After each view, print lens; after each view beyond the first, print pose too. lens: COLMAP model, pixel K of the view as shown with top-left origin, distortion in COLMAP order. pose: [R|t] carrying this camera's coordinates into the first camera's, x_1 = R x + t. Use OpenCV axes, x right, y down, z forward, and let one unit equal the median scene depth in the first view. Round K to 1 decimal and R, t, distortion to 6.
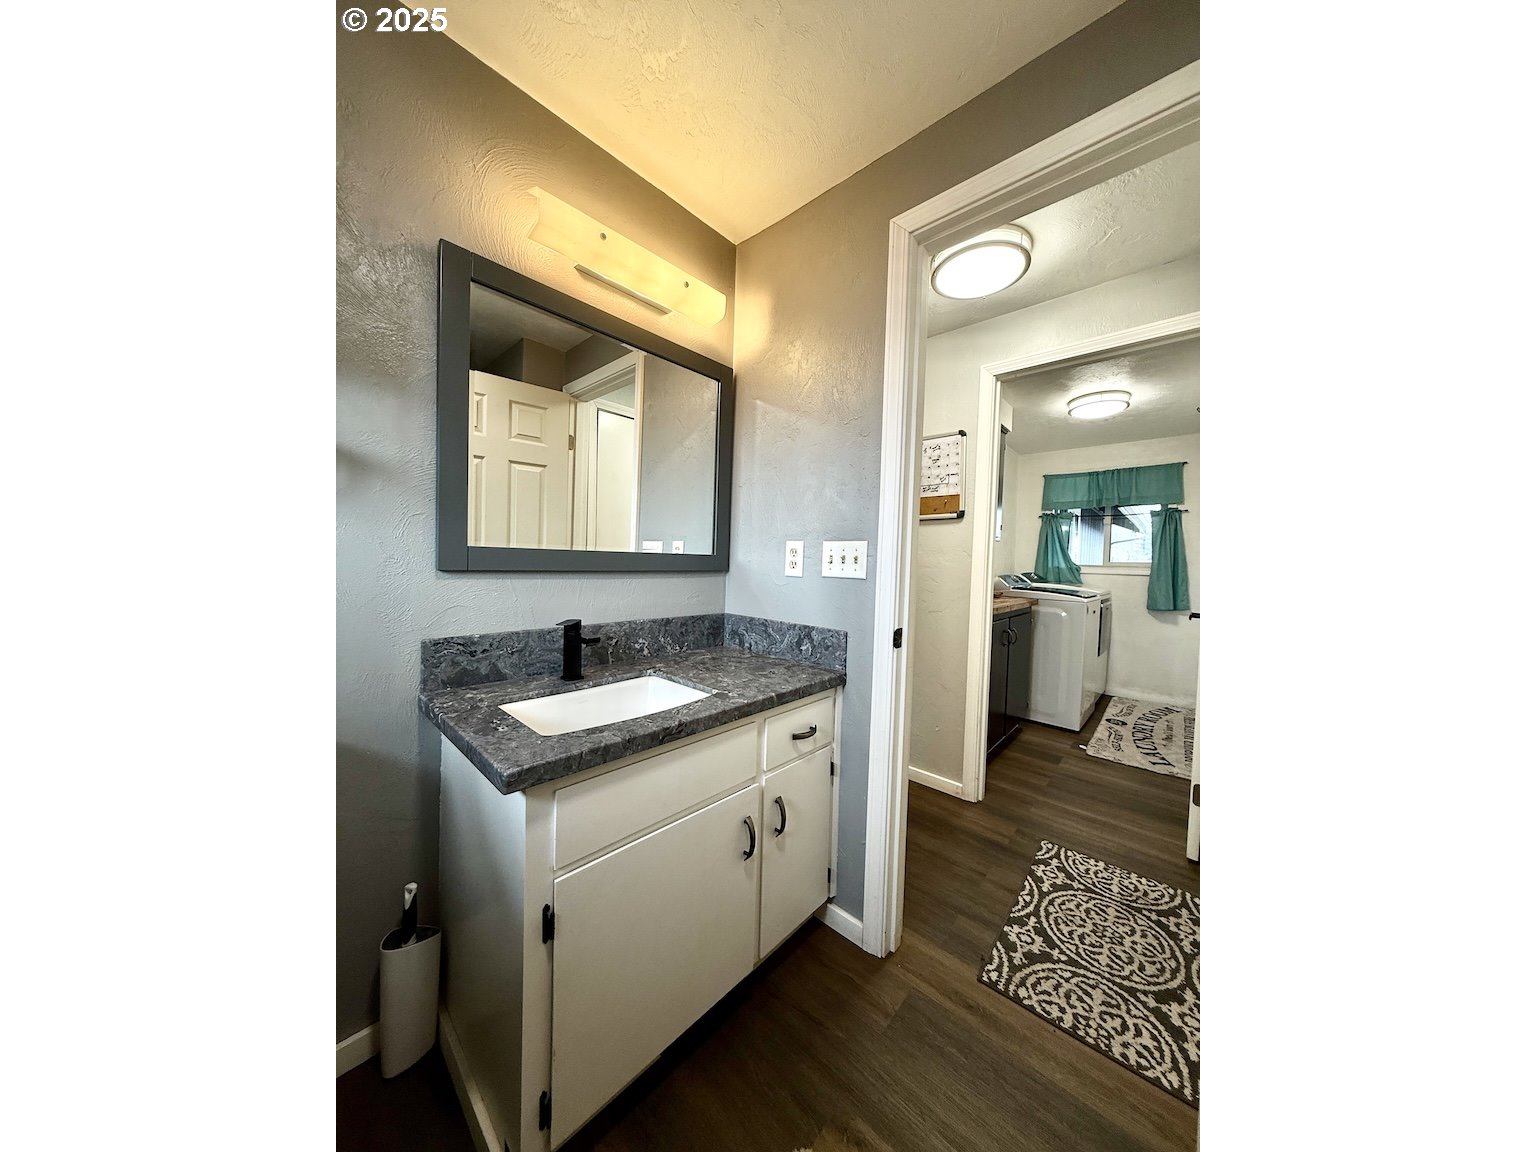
lens RADIAL K [[450.3, 0, 768.0], [0, 450.3, 576.0], [0, 0, 1]] dist [0.000455, 0.000013]
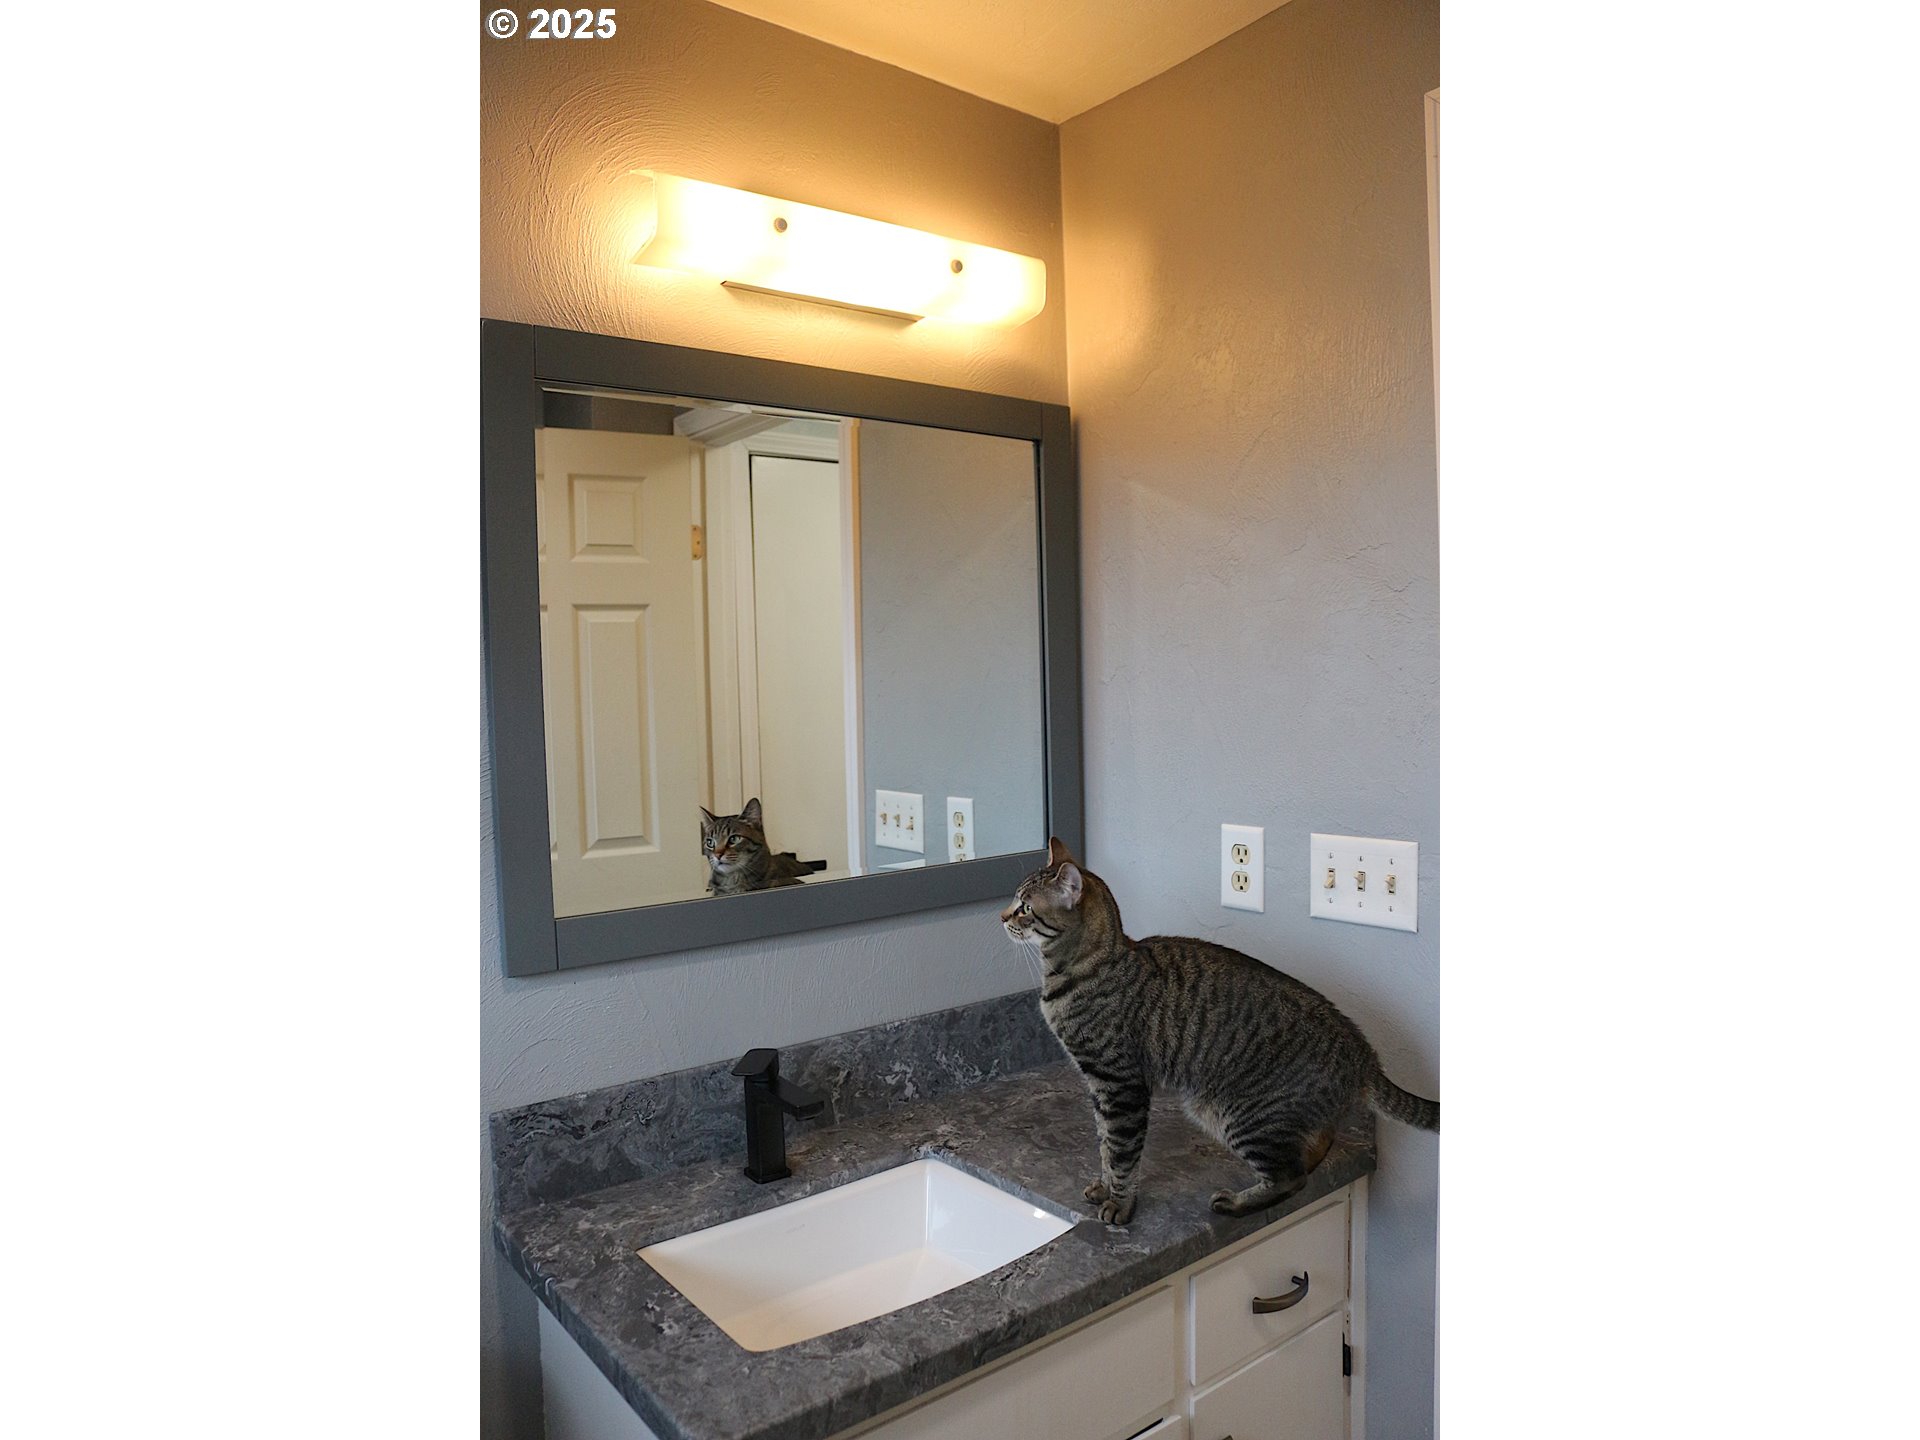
lens RADIAL K [[1170.3, 0, 963.9], [0, 1170.3, 742.1], [0, 0, 1]] dist [-0.147400, 0.107804]
pose [[0.984358, -0.050275, -0.168853, -0.010442], [0.053844, 0.998411, 0.016622, -0.223034], [0.167750, -0.025453, 0.985501, -0.123459]]
